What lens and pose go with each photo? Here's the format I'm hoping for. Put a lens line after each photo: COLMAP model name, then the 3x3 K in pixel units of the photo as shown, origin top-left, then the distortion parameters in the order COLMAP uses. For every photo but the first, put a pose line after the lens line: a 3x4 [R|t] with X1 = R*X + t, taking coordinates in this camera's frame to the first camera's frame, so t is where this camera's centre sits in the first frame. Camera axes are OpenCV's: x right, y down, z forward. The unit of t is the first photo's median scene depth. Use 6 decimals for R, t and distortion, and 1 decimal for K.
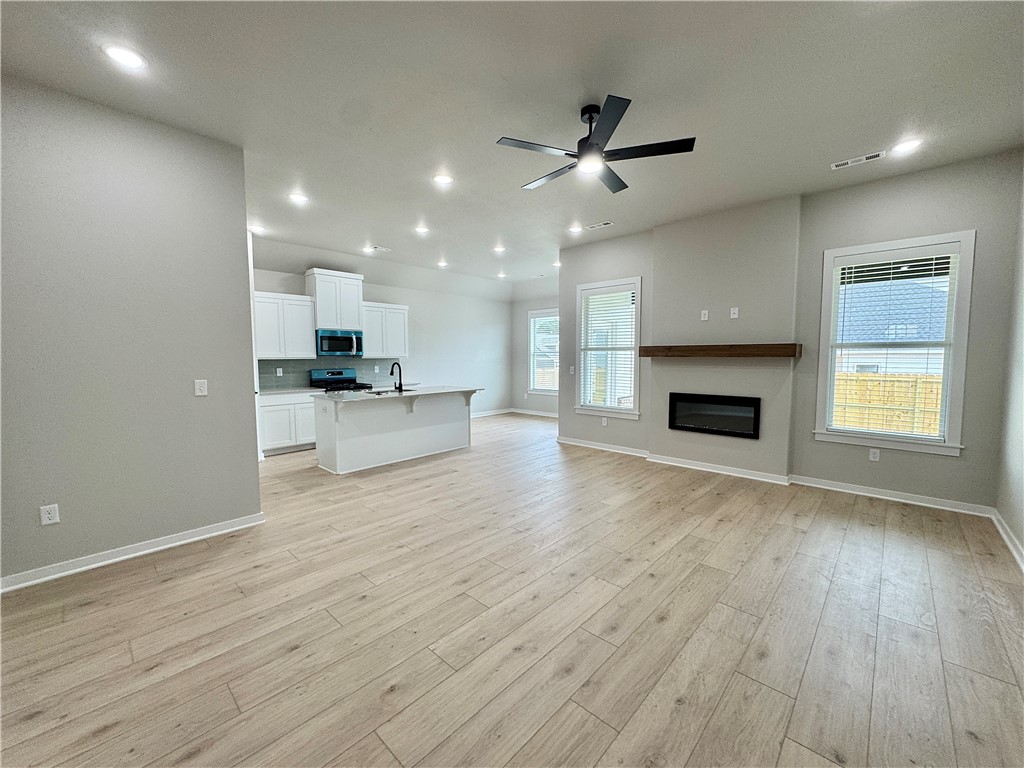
lens RADIAL K [[407.6, 0, 513.8], [0, 407.6, 388.5], [0, 0, 1]] dist [-0.011552, 0.000116]
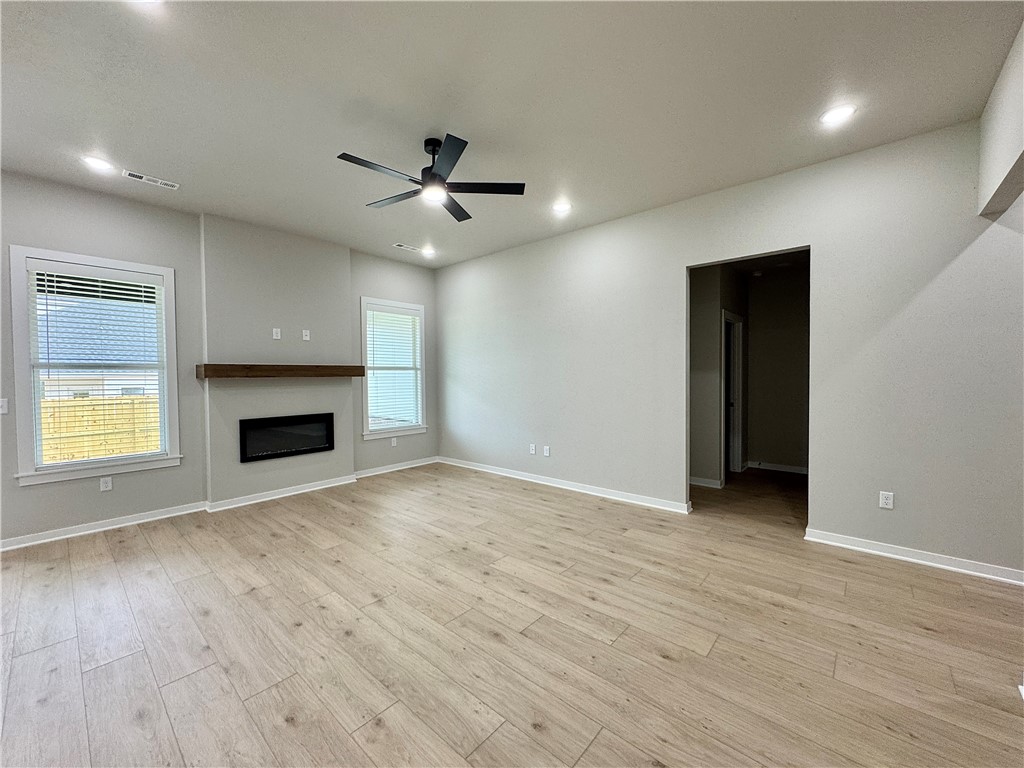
lens RADIAL K [[409.6, 0, 511.3], [0, 409.6, 385.0], [0, 0, 1]] dist [-0.002754, 0.000029]
pose [[-0.027550, -0.024203, 0.999327, -0.563441], [0.086529, 0.995897, 0.026506, -0.041528], [-0.995868, 0.087201, -0.025343, 0.547378]]
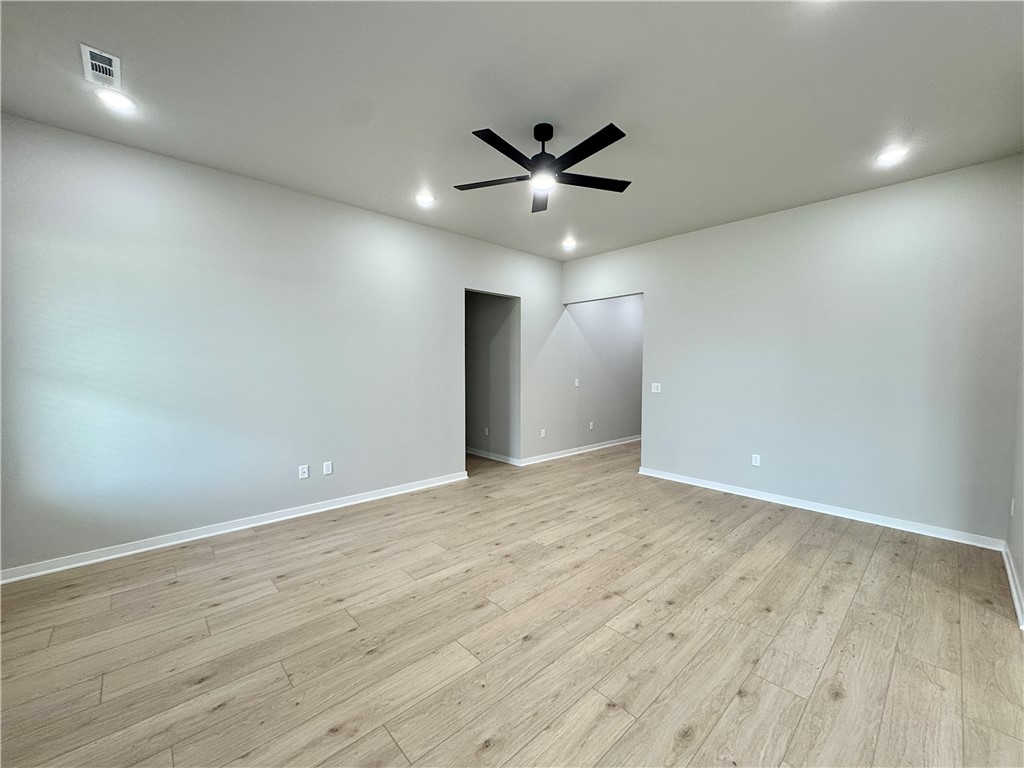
lens RADIAL K [[409.6, 0, 511.3], [0, 409.6, 385.0], [0, 0, 1]] dist [-0.002754, 0.000029]
pose [[-0.997246, -0.002298, 0.074126, 0.121206], [0.006709, 0.992626, 0.121034, -0.111168], [-0.073858, 0.121198, -0.989877, 1.307028]]
